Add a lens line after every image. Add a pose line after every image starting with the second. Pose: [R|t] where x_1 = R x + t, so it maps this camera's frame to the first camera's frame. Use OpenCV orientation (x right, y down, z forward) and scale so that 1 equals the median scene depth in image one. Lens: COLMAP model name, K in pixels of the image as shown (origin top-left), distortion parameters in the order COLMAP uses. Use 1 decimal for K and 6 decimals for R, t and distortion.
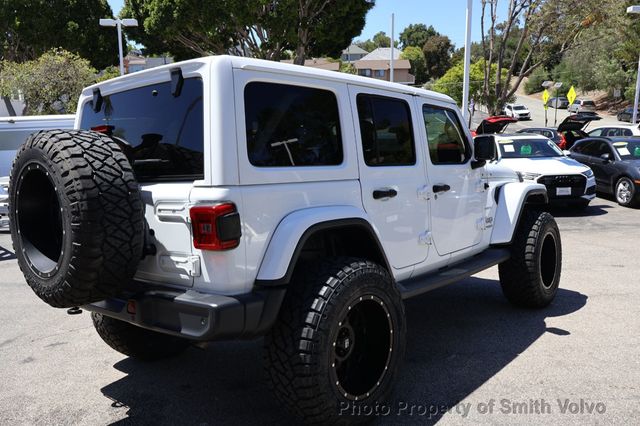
lens RADIAL K [[549.9, 0, 320.8], [0, 549.9, 217.0], [0, 0, 1]] dist [-0.006406, 0.031521]
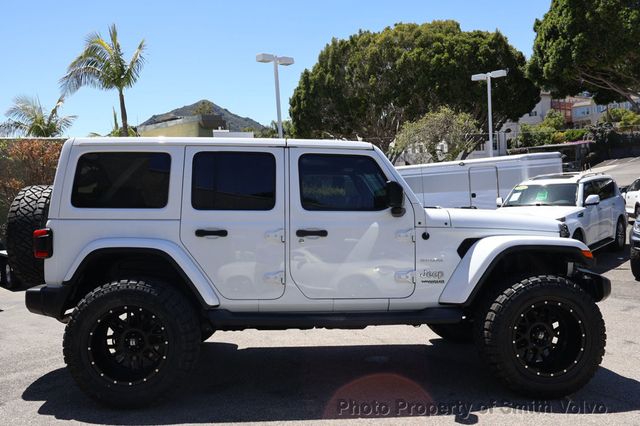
lens RADIAL K [[549.9, 0, 318.9], [0, 549.9, 212.2], [0, 0, 1]] dist [-0.006406, 0.031521]
pose [[0.683943, 0.023291, -0.729164, 0.886182], [-0.086473, 0.995032, -0.049327, -0.037100], [0.724392, 0.096790, 0.682559, 0.265307]]
